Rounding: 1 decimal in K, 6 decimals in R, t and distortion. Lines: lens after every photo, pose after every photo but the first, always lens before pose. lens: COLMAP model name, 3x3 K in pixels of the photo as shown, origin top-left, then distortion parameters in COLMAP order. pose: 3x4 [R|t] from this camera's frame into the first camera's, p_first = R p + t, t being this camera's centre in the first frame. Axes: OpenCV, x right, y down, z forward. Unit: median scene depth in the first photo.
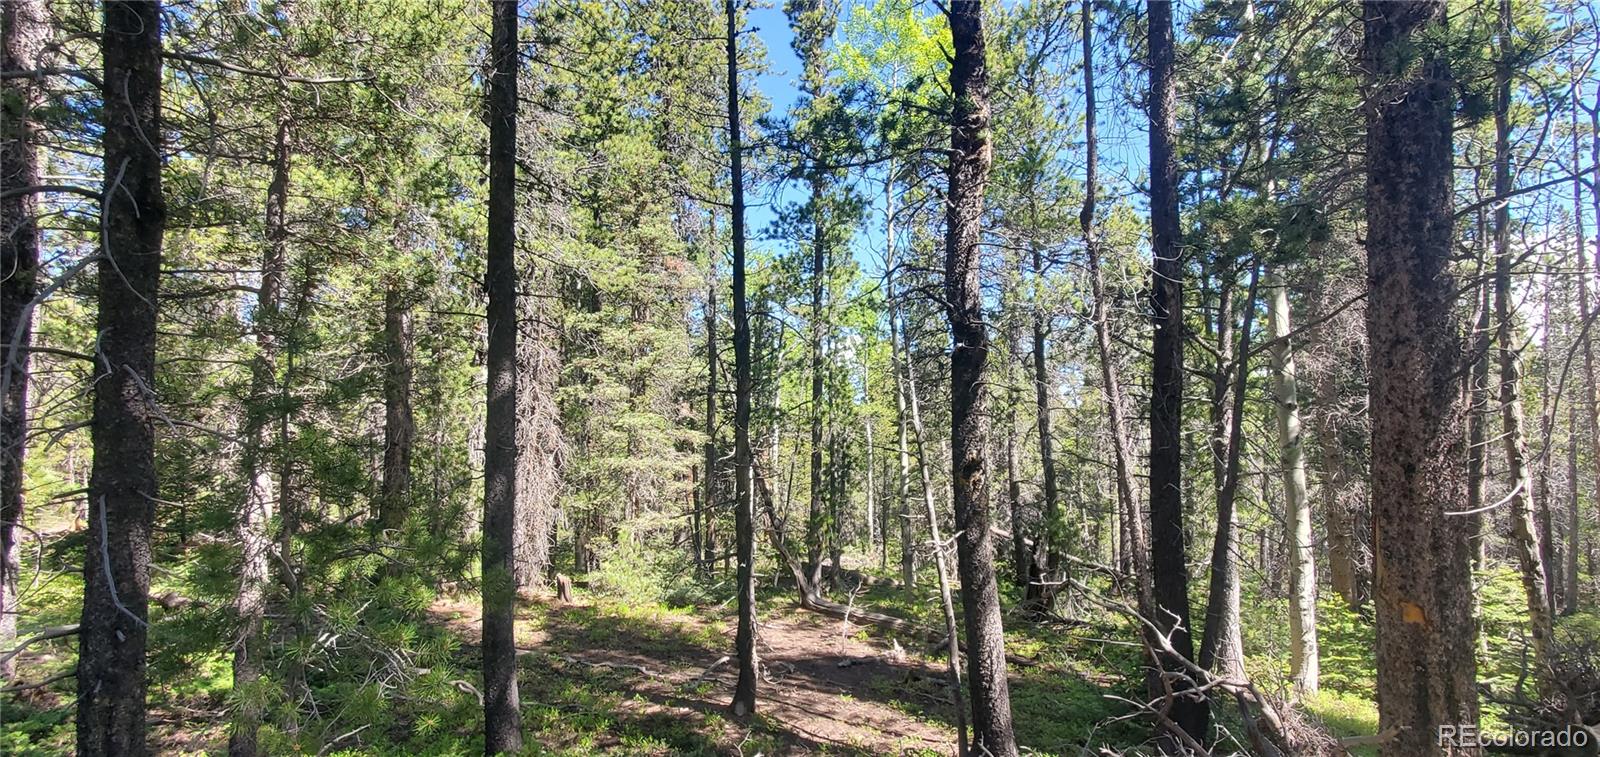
lens RADIAL K [[789.0, 0, 800.0], [0, 789.0, 378.5], [0, 0, 1]] dist [0.020130, -0.000277]
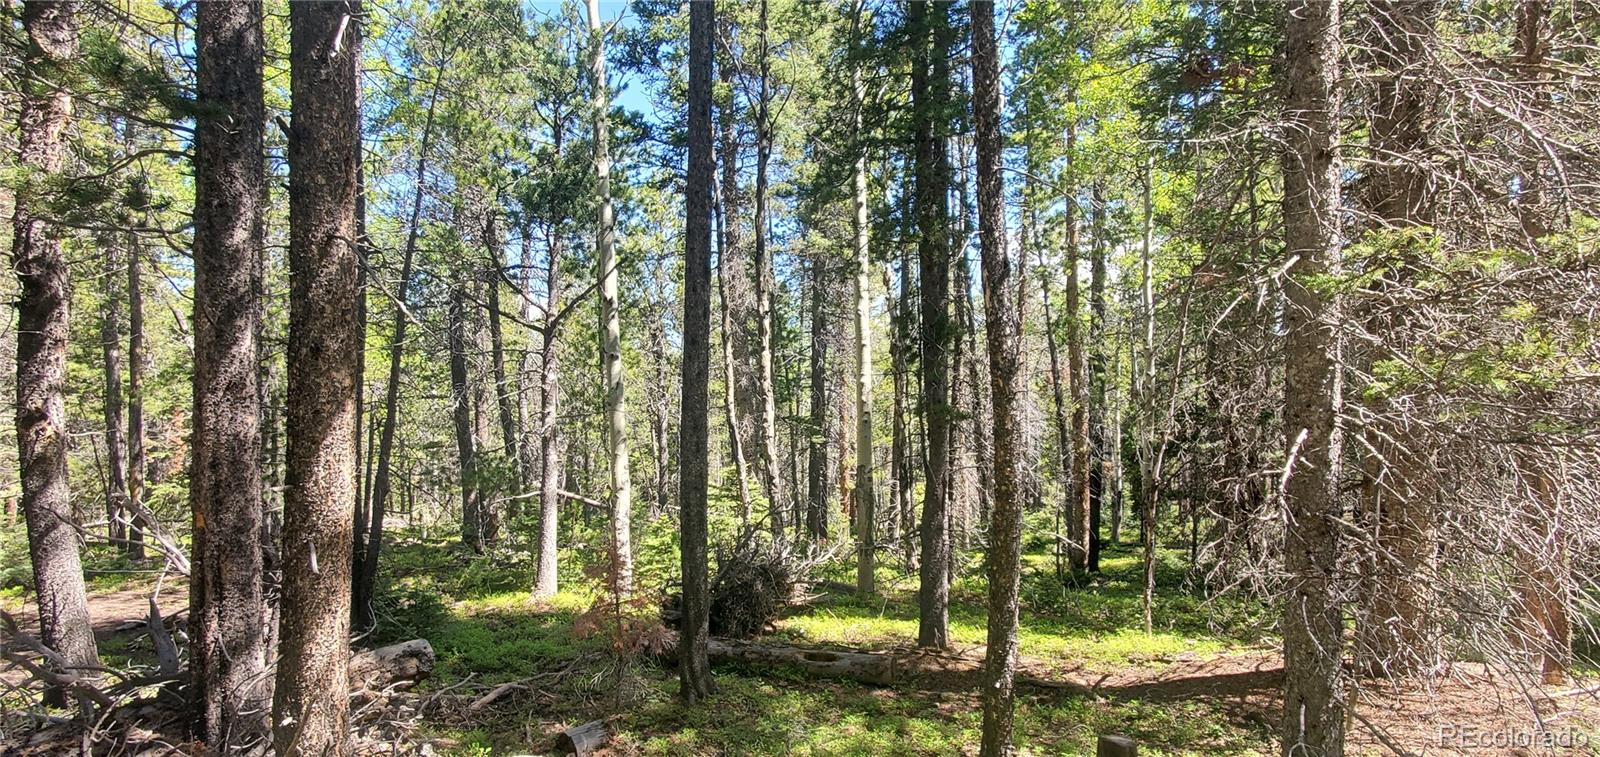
lens RADIAL K [[789.0, 0, 800.0], [0, 789.0, 378.5], [0, 0, 1]] dist [0.020130, -0.000277]
pose [[0.921599, -0.011031, 0.387987, 0.395918], [-0.009917, 0.998601, 0.051947, 0.000471], [-0.388017, -0.051722, 0.920200, -0.173717]]
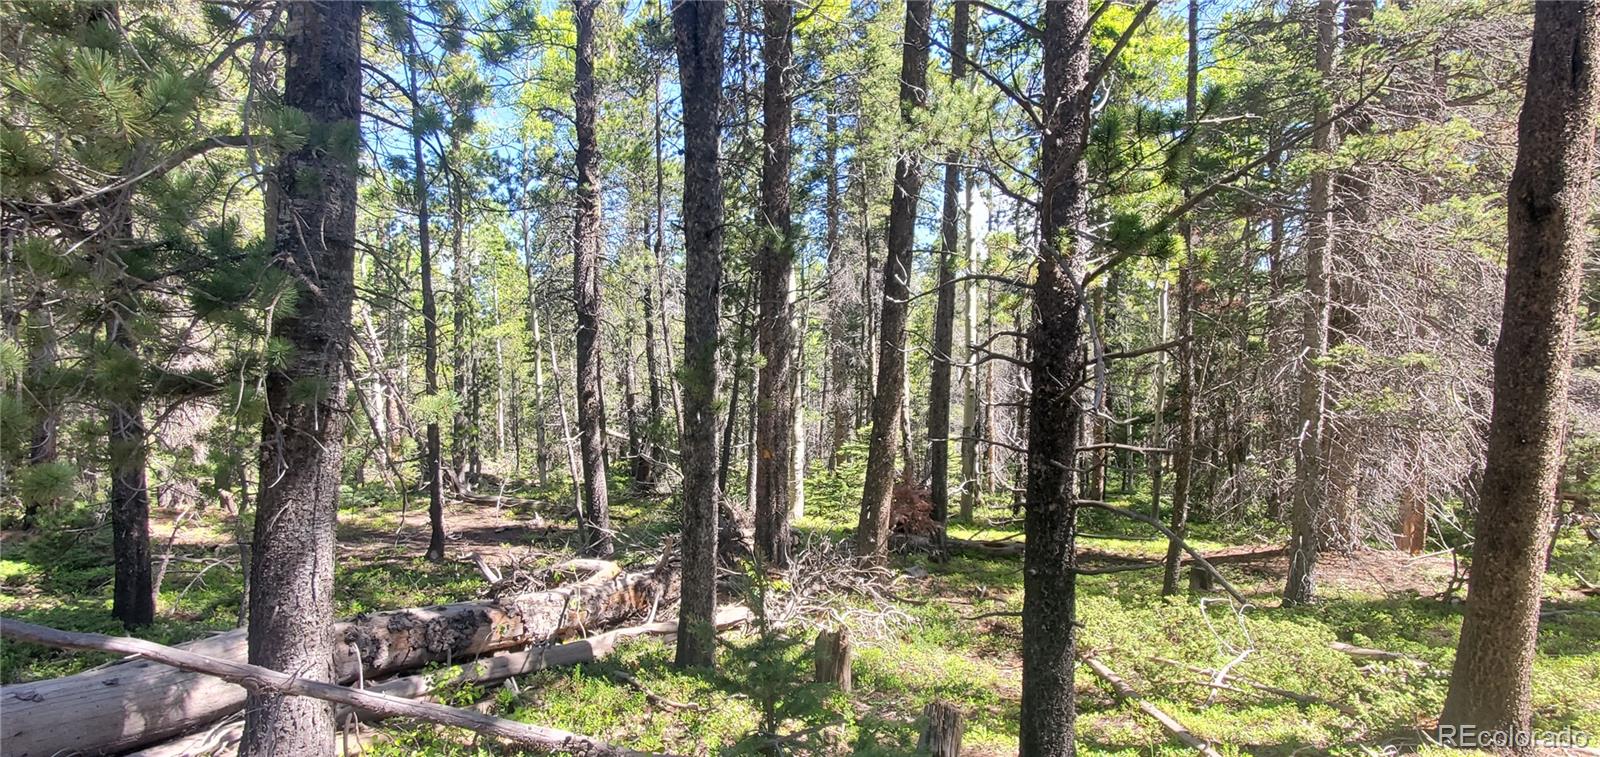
lens RADIAL K [[789.0, 0, 800.0], [0, 789.0, 378.5], [0, 0, 1]] dist [0.020130, -0.000277]
pose [[0.895717, -0.018897, 0.444223, -0.077466], [-0.032983, 0.993520, 0.108769, -0.072950], [-0.443399, -0.112078, 0.889289, -0.421949]]
